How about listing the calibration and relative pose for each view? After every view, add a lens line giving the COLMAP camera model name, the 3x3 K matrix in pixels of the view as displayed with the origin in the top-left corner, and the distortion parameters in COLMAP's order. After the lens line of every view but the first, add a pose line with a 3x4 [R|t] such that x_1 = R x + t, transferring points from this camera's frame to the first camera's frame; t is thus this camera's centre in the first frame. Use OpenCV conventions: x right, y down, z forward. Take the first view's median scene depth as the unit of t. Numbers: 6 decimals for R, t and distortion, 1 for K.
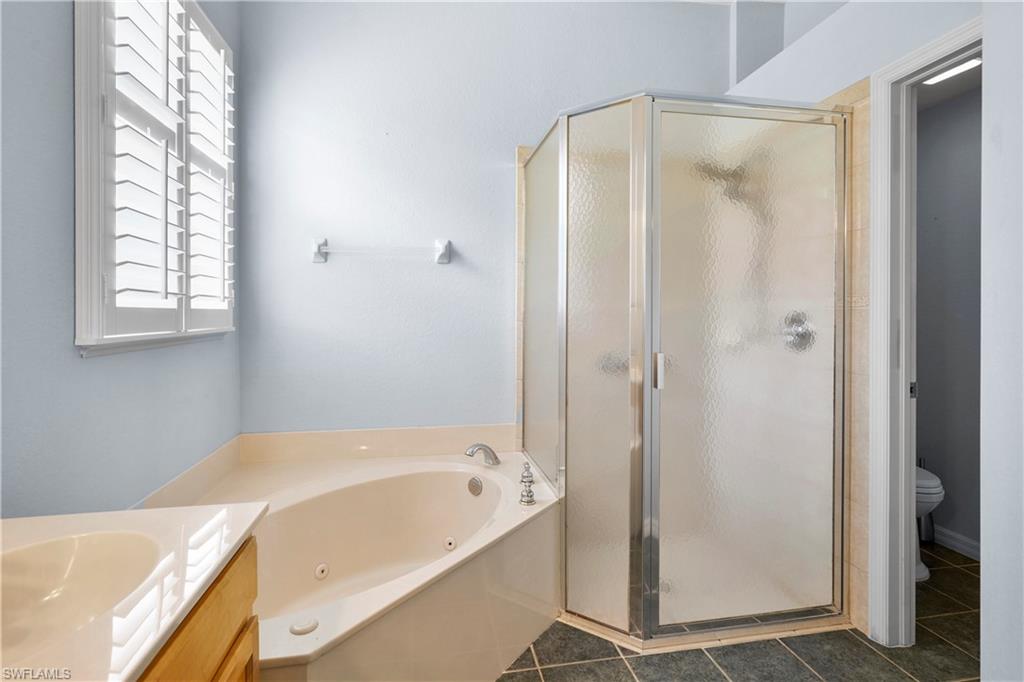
lens RADIAL K [[498.9, 0, 507.2], [0, 498.9, 311.7], [0, 0, 1]] dist [-0.014018, 0.000367]
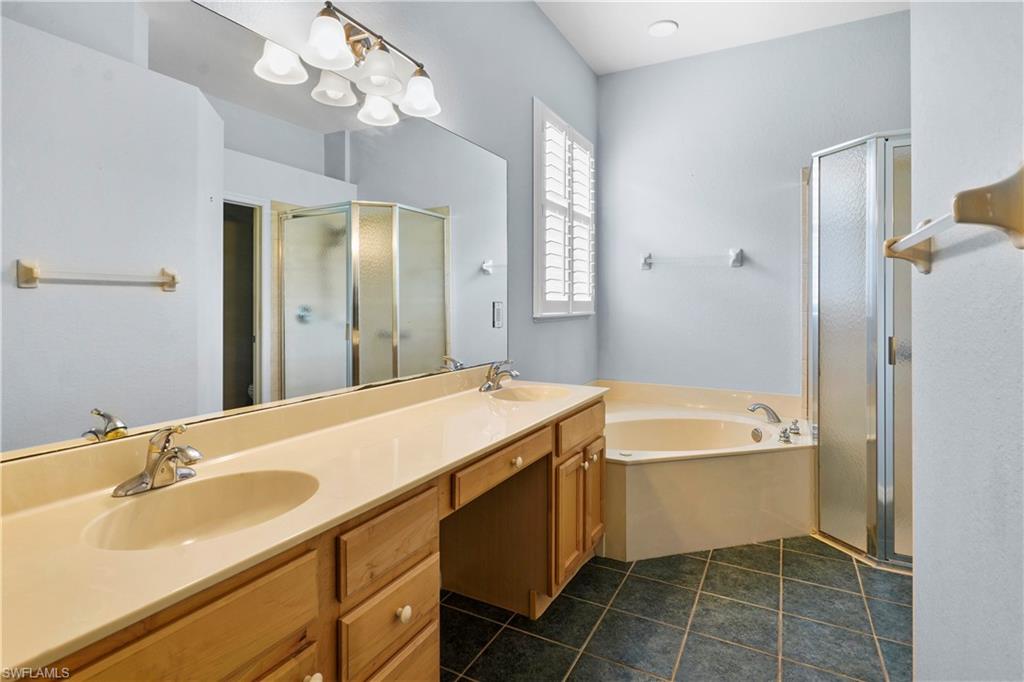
lens RADIAL K [[507.6, 0, 509.3], [0, 507.6, 297.5], [0, 0, 1]] dist [0.000717, 0.000078]
pose [[0.789332, -0.001288, -0.613965, 0.303610], [-0.004026, 0.999965, -0.007275, -0.003706], [0.613953, 0.008214, 0.789300, -0.585534]]
